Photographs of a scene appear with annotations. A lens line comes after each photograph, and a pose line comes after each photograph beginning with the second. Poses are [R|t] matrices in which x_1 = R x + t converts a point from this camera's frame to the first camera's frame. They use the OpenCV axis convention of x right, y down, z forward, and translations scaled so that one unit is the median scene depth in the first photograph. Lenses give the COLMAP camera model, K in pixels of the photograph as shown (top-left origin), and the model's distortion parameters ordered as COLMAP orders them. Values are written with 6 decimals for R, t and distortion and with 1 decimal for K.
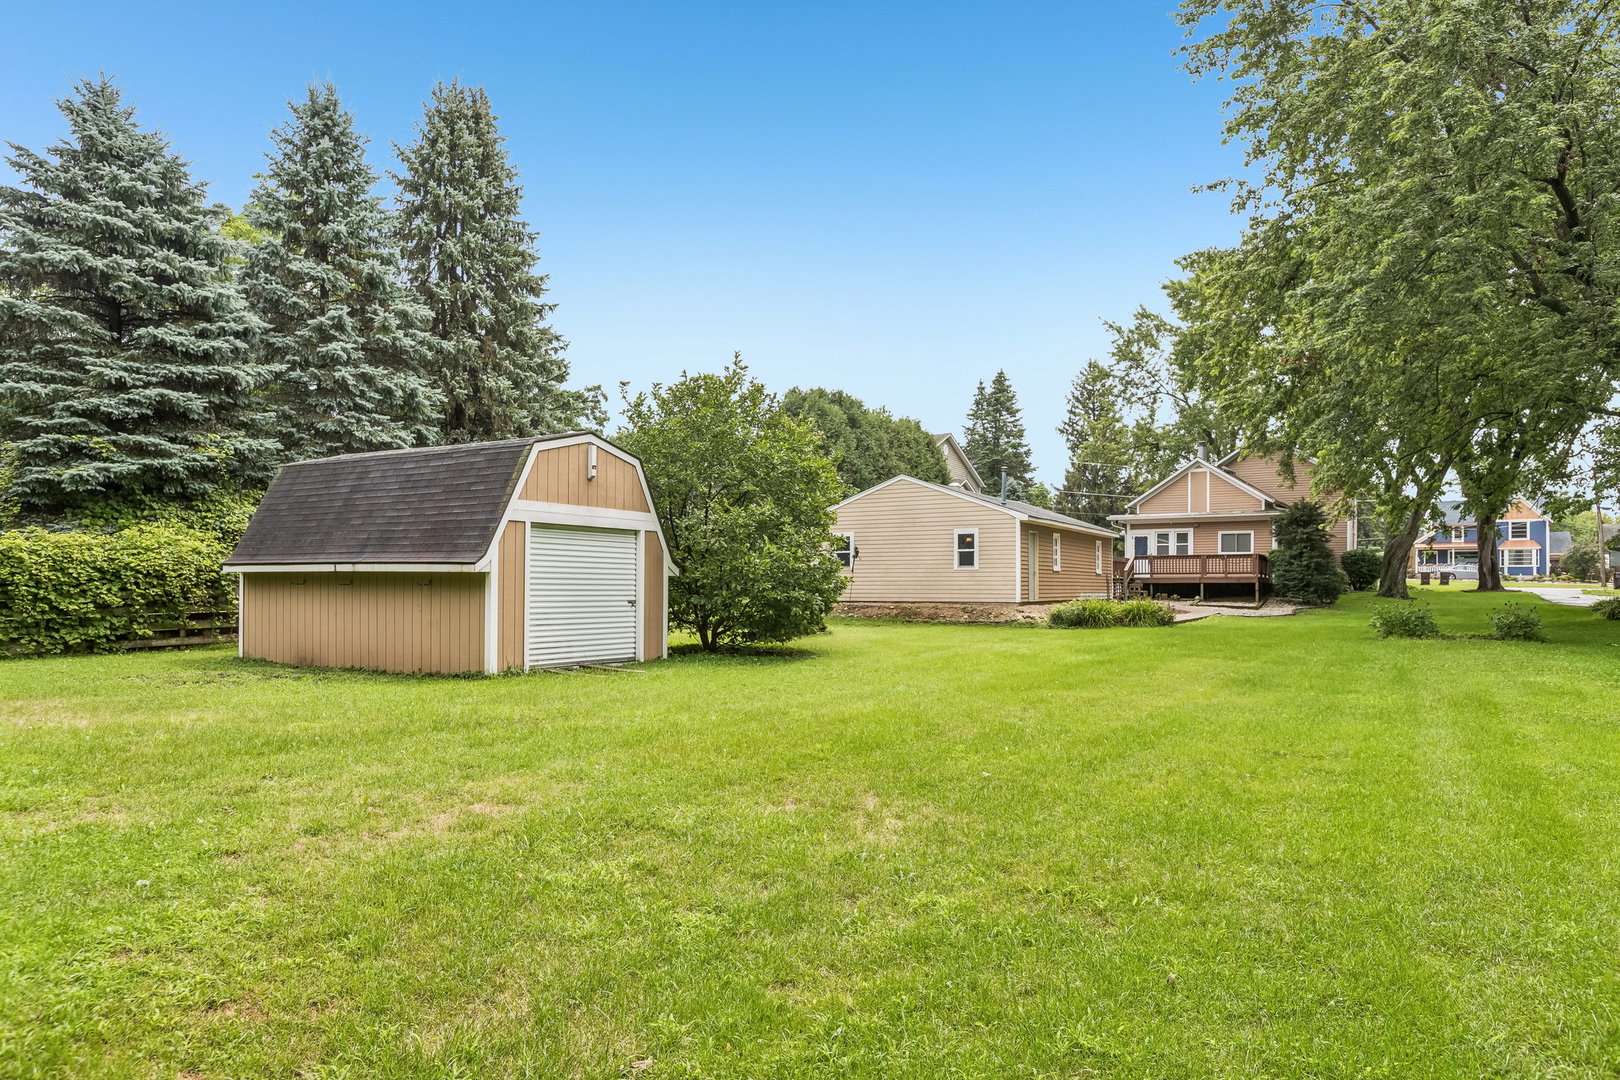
lens RADIAL K [[997.9, 0, 802.8], [0, 997.9, 603.3], [0, 0, 1]] dist [-0.005621, -0.000499]
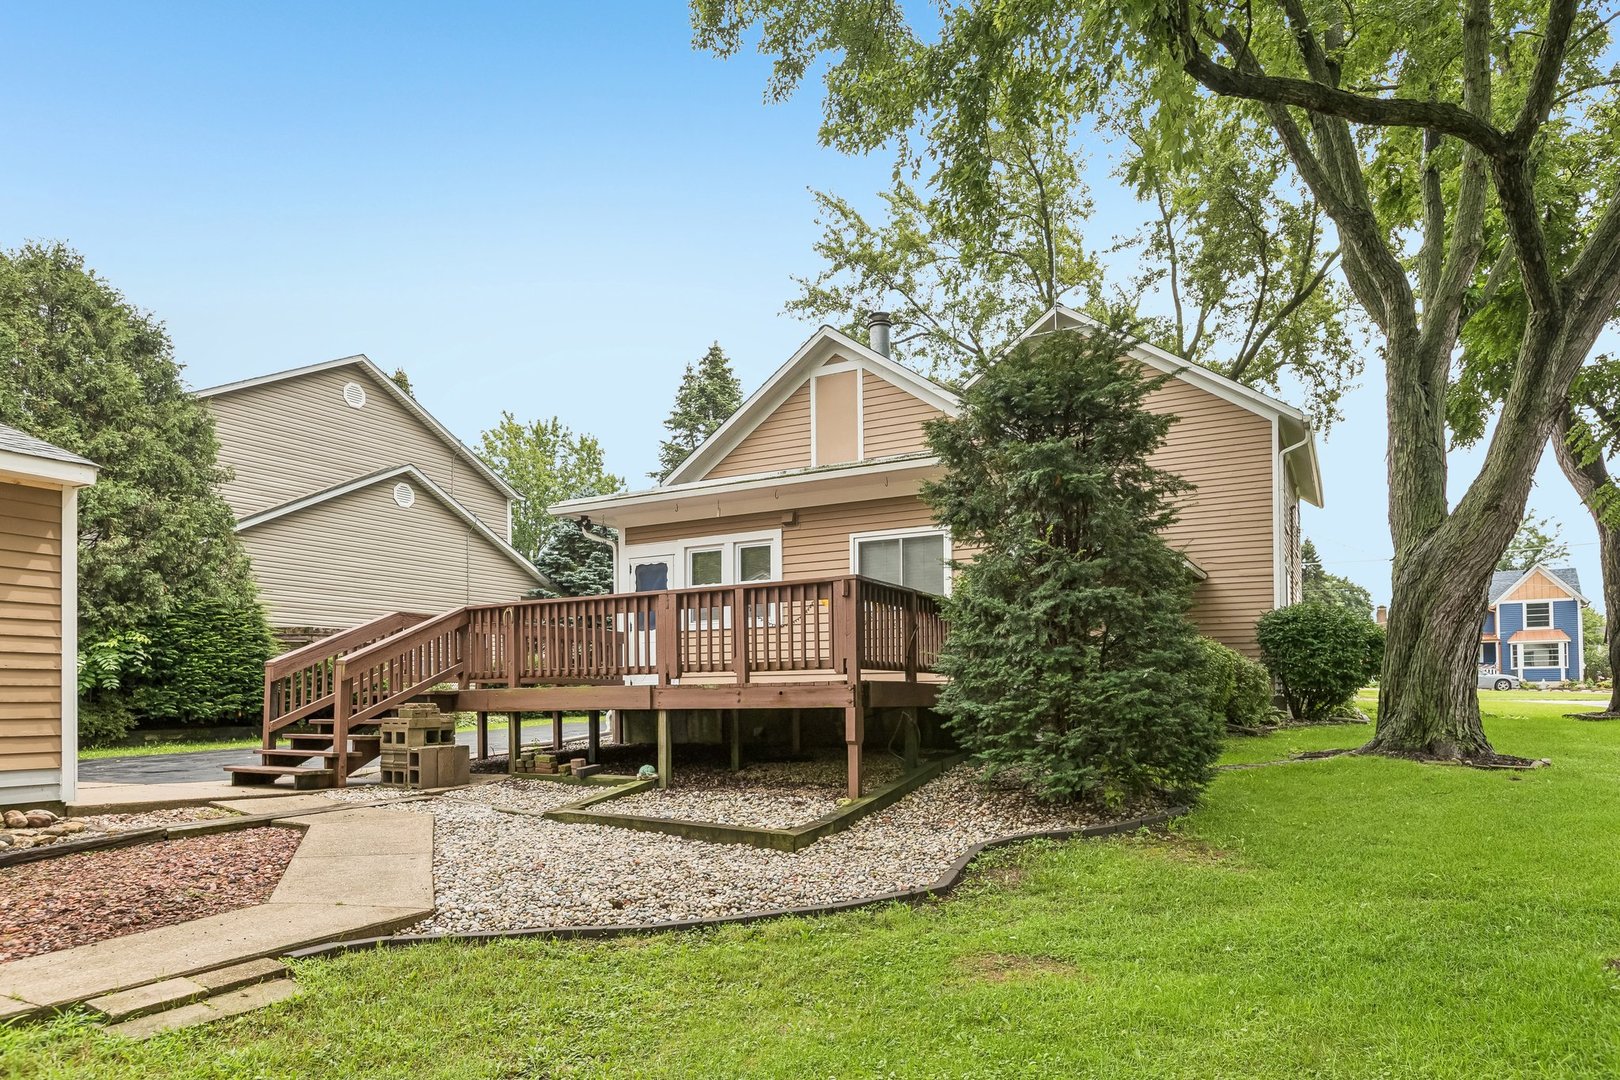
lens RADIAL K [[997.9, 0, 823.7], [0, 997.9, 692.2], [0, 0, 1]] dist [-0.005621, -0.000499]
pose [[0.998524, -0.009879, 0.053415, 0.384051], [0.011307, 0.999585, -0.026508, -0.016058], [-0.053131, 0.027072, 0.998221, 0.684747]]
